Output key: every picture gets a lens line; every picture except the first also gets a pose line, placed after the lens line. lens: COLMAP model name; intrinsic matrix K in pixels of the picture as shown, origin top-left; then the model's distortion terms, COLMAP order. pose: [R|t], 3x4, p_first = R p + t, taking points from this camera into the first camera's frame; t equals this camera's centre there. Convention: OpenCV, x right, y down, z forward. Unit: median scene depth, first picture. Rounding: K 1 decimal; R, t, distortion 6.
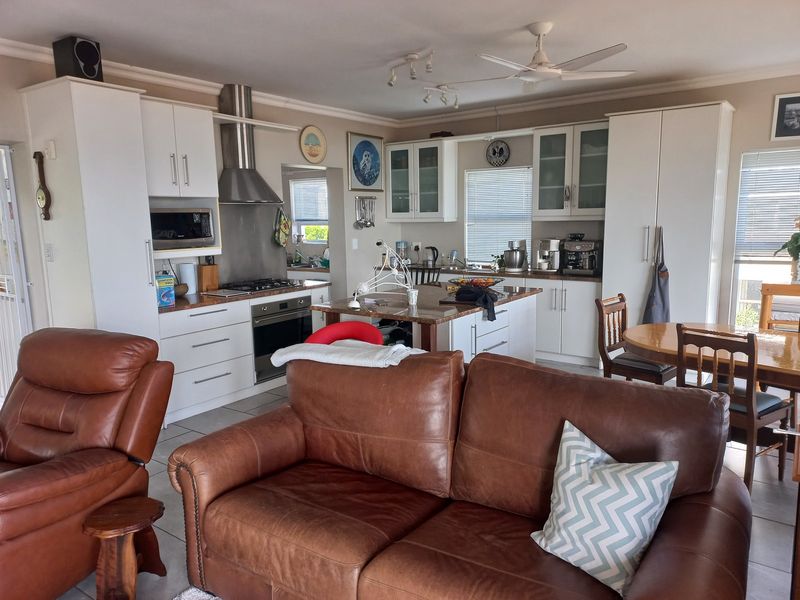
lens RADIAL K [[569.8, 0, 397.9], [0, 569.8, 302.5], [0, 0, 1]] dist [0.050560, -0.012128]
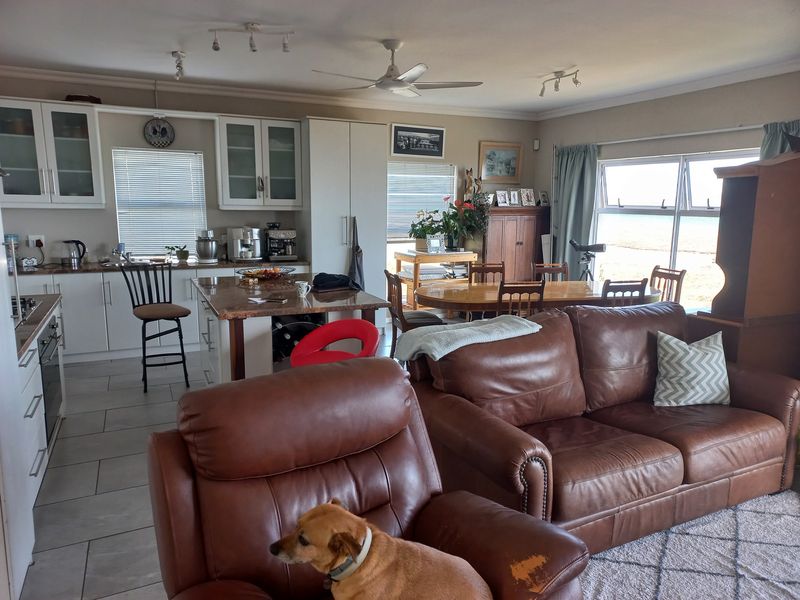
lens RADIAL K [[569.8, 0, 398.5], [0, 569.8, 299.7], [0, 0, 1]] dist [0.050560, -0.012128]
pose [[0.496108, -0.125847, 0.859092, -0.497226], [0.115857, 0.990187, 0.078146, -0.033181], [-0.860496, 0.060763, 0.505820, 0.264923]]
